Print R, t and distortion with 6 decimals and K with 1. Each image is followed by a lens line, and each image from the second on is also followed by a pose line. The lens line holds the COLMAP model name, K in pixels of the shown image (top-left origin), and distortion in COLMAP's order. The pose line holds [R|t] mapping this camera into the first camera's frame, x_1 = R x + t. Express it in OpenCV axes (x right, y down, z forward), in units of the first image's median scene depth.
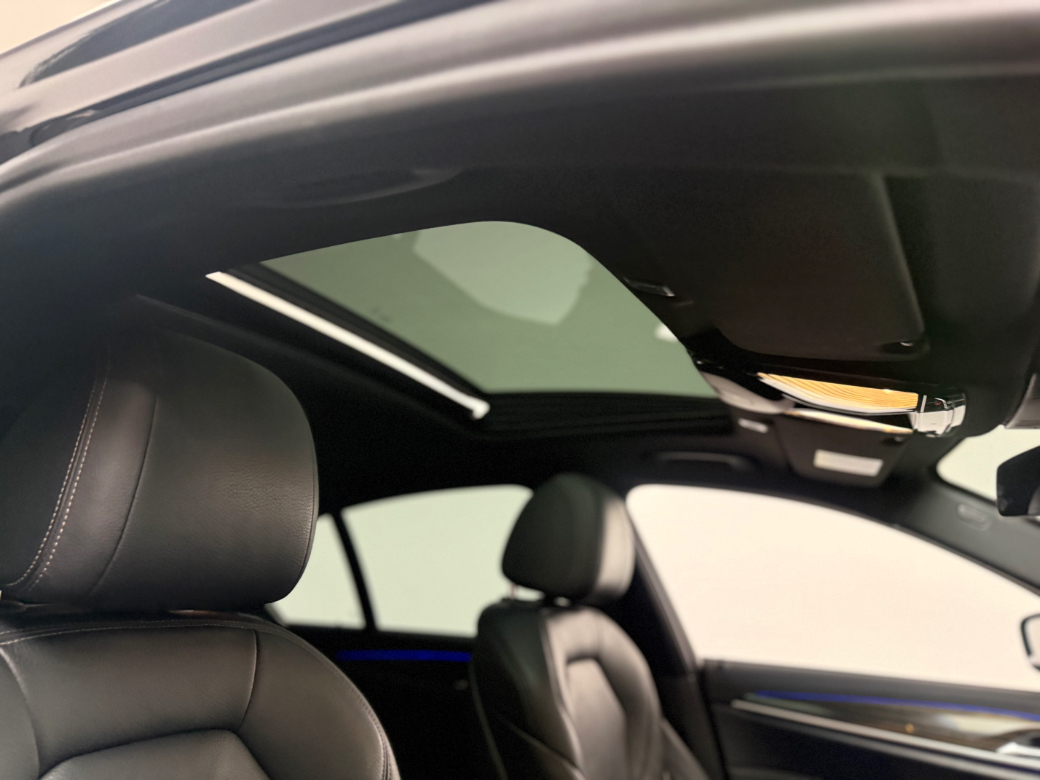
lens RADIAL K [[729.2, 0, 520.0], [0, 729.2, 390.0], [0, 0, 1]] dist [0.032874, 0.000135]
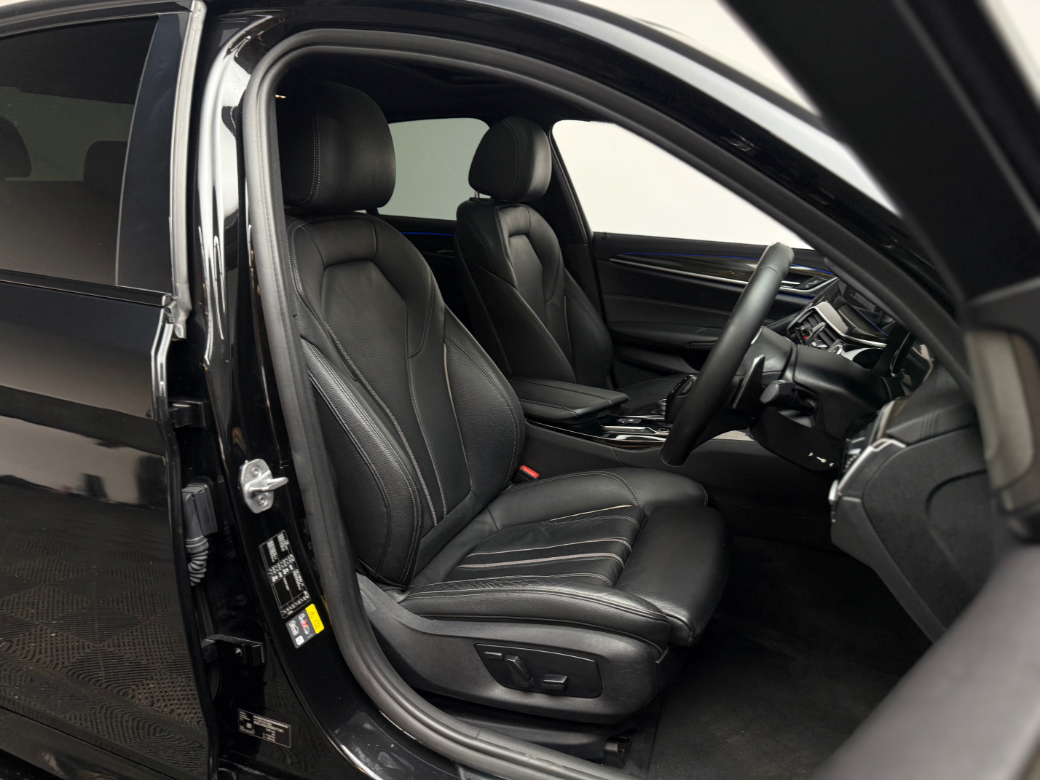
lens RADIAL K [[729.2, 0, 520.0], [0, 729.2, 390.0], [0, 0, 1]] dist [0.032874, 0.000135]
pose [[0.996469, -0.026404, 0.079707, -0.054974], [-0.019568, 0.850113, 0.526236, -0.212528], [-0.081655, -0.525937, 0.846595, -0.614365]]
